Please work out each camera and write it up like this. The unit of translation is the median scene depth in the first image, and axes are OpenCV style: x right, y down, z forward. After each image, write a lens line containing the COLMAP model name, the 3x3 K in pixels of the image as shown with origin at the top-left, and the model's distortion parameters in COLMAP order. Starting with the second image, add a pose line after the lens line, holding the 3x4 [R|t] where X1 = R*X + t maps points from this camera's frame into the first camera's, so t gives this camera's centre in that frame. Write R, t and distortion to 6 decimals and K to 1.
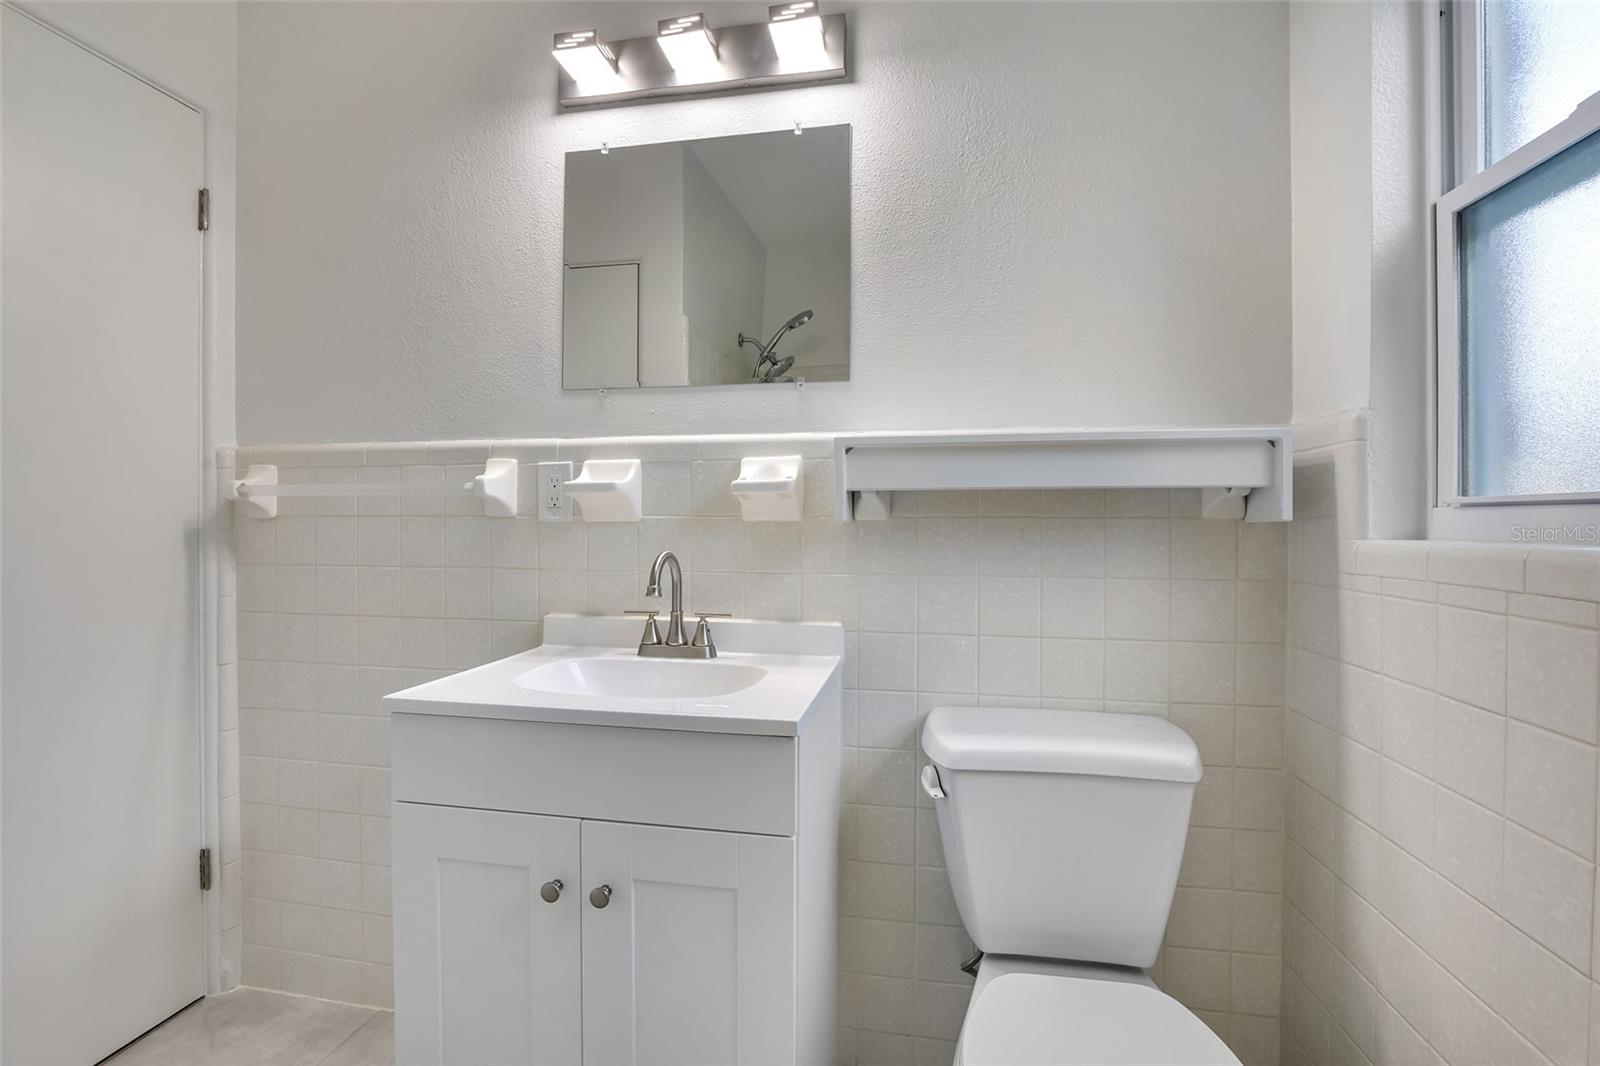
lens RADIAL K [[751.1, 0, 800.0], [0, 751.1, 533.0], [0, 0, 1]] dist [-0.001291, -0.000089]
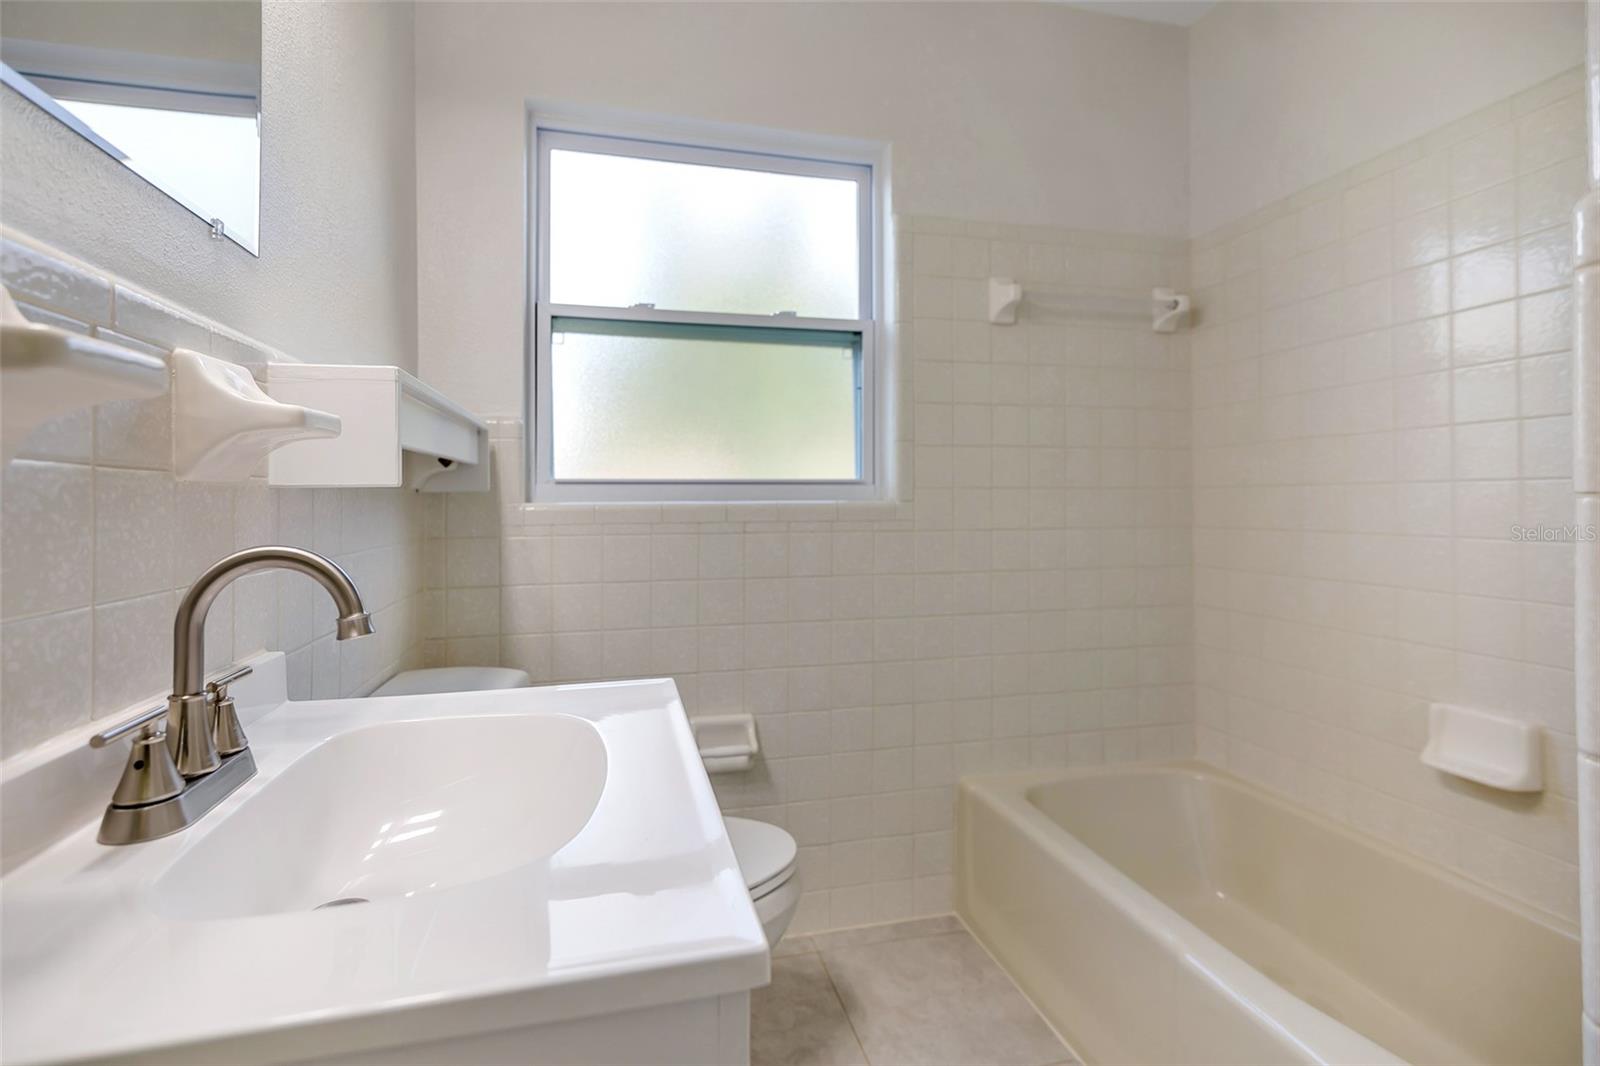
lens RADIAL K [[740.9, 0, 799.3], [0, 740.9, 494.1], [0, 0, 1]] dist [0.001595, 0.000166]
pose [[-0.411560, 0.004496, 0.911372, -0.678750], [0.016923, 0.999853, 0.002710, -0.003201], [-0.911226, 0.016538, -0.411576, 0.851912]]
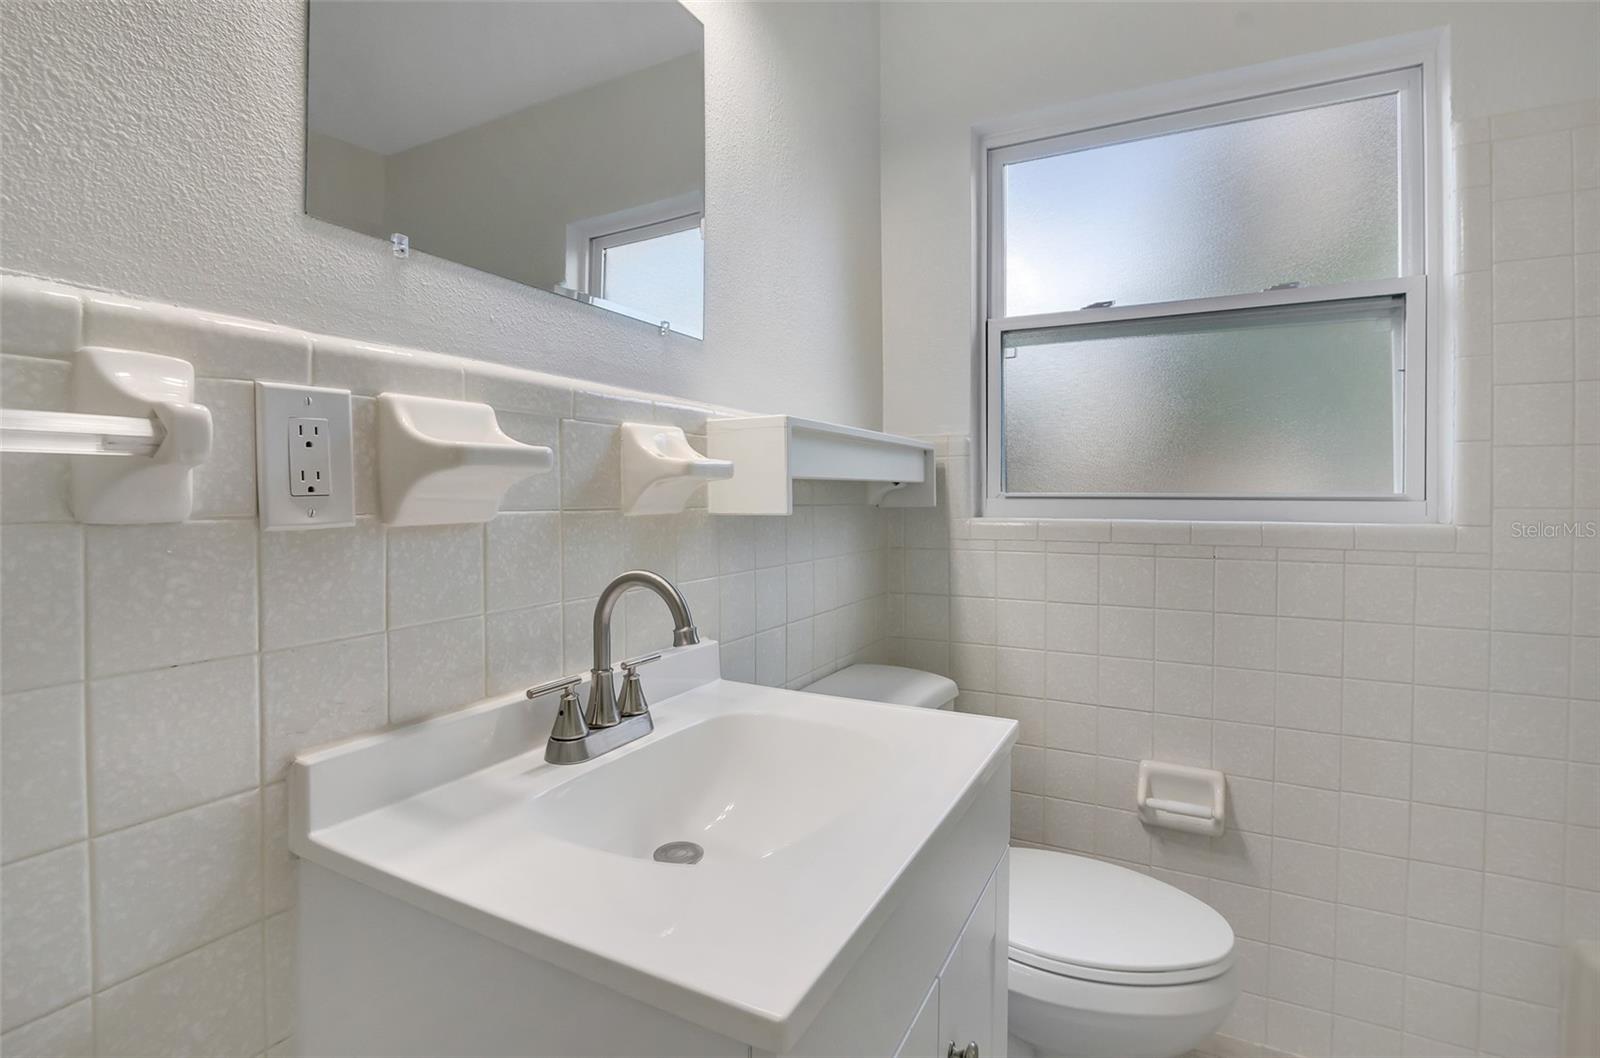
lens RADIAL K [[749.4, 0, 796.3], [0, 749.4, 505.8], [0, 0, 1]] dist [-0.031450, 0.000239]
pose [[0.301232, -0.015669, 0.953422, -0.684469], [0.013770, 0.999832, 0.012081, -0.031884], [-0.953451, 0.009489, 0.301397, 0.669616]]
